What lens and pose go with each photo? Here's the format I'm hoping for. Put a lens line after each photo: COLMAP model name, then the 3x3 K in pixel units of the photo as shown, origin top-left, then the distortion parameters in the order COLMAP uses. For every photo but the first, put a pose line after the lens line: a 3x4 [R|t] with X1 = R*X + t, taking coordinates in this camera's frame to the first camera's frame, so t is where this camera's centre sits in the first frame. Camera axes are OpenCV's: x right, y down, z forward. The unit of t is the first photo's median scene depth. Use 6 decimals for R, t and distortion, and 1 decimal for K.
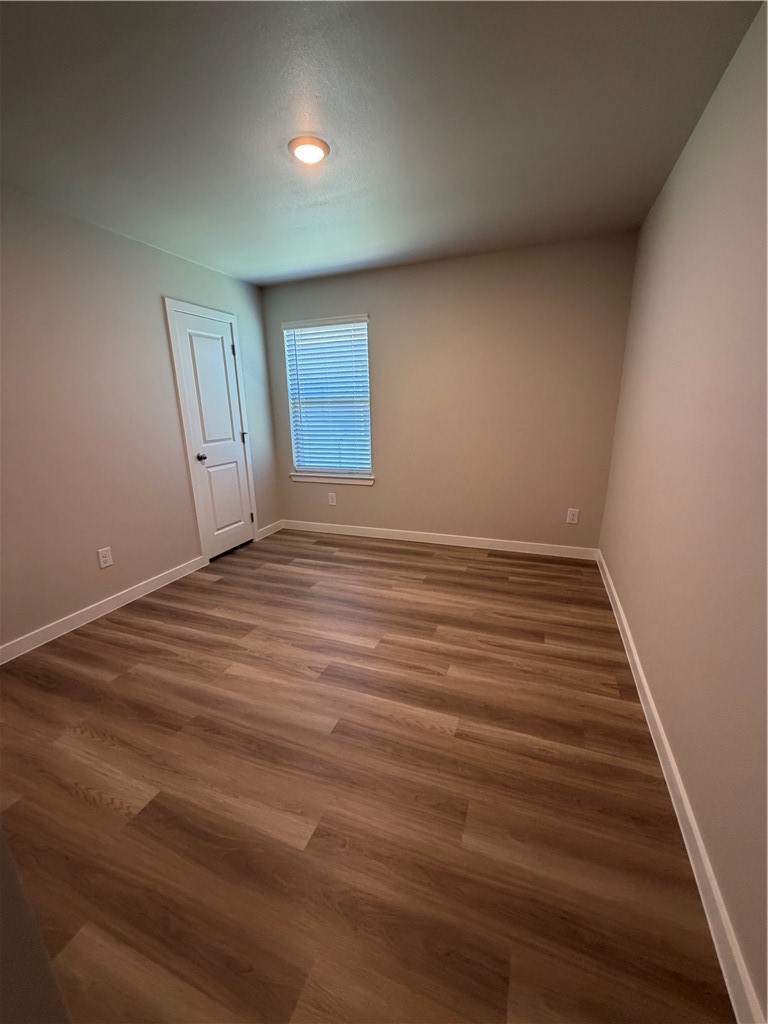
lens RADIAL K [[408.8, 0, 384.0], [0, 408.8, 512.0], [0, 0, 1]] dist [0.000292, -0.000069]
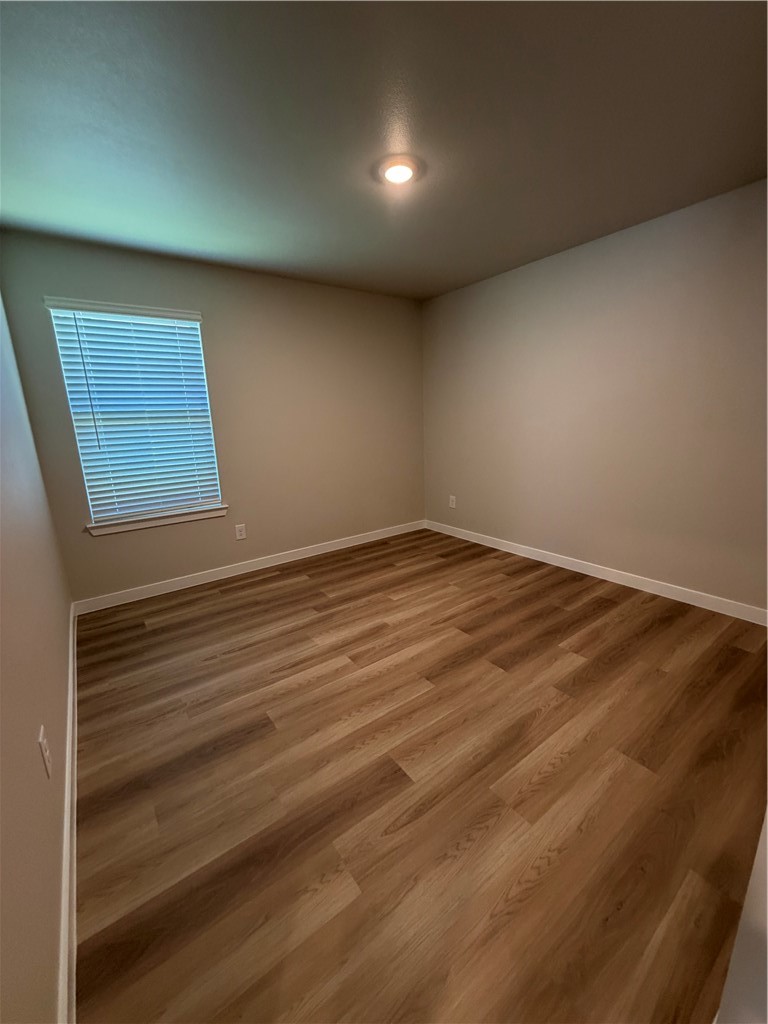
lens RADIAL K [[411.2, 0, 384.0], [0, 411.2, 512.0], [0, 0, 1]] dist [-0.001074, -0.000060]
pose [[0.544158, -0.194659, 0.816088, -0.552071], [0.231055, 0.969867, 0.077275, -0.063597], [-0.806539, 0.146511, 0.572738, 0.257742]]
